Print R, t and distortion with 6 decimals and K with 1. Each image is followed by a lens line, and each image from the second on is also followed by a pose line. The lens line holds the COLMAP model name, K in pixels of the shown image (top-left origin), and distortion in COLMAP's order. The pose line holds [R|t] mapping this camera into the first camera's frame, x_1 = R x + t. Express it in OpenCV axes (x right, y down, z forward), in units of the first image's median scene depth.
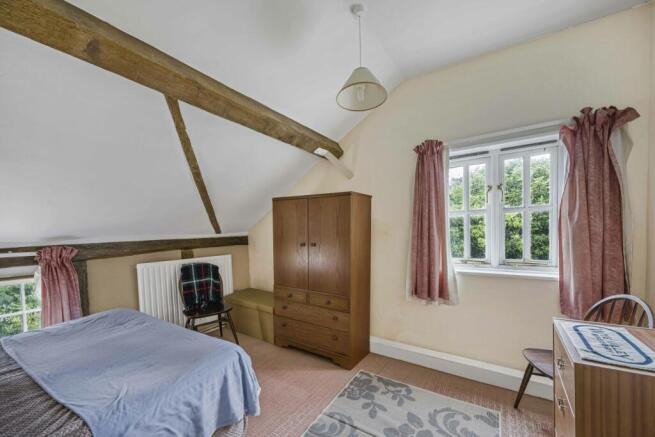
lens RADIAL K [[260.8, 0, 324.4], [0, 260.8, 224.2], [0, 0, 1]] dist [0.000821, 0.000152]
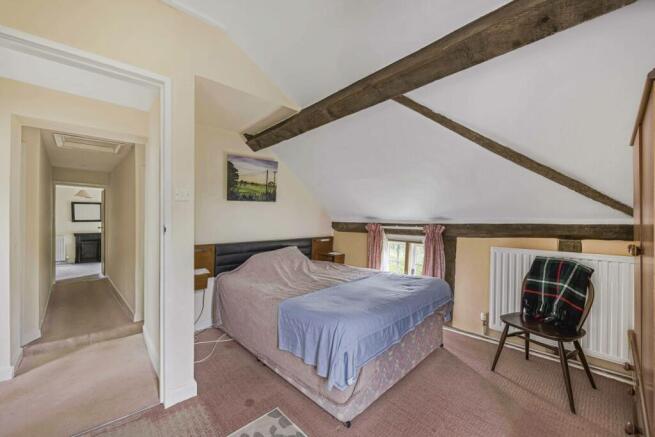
lens RADIAL K [[255.6, 0, 324.8], [0, 255.6, 215.9], [0, 0, 1]] dist [-0.000147, -0.000103]
pose [[-0.244443, 0.015099, -0.969546, 0.445643], [0.031226, 0.999483, 0.007692, 0.009099], [0.969161, -0.028394, -0.244789, 0.737640]]
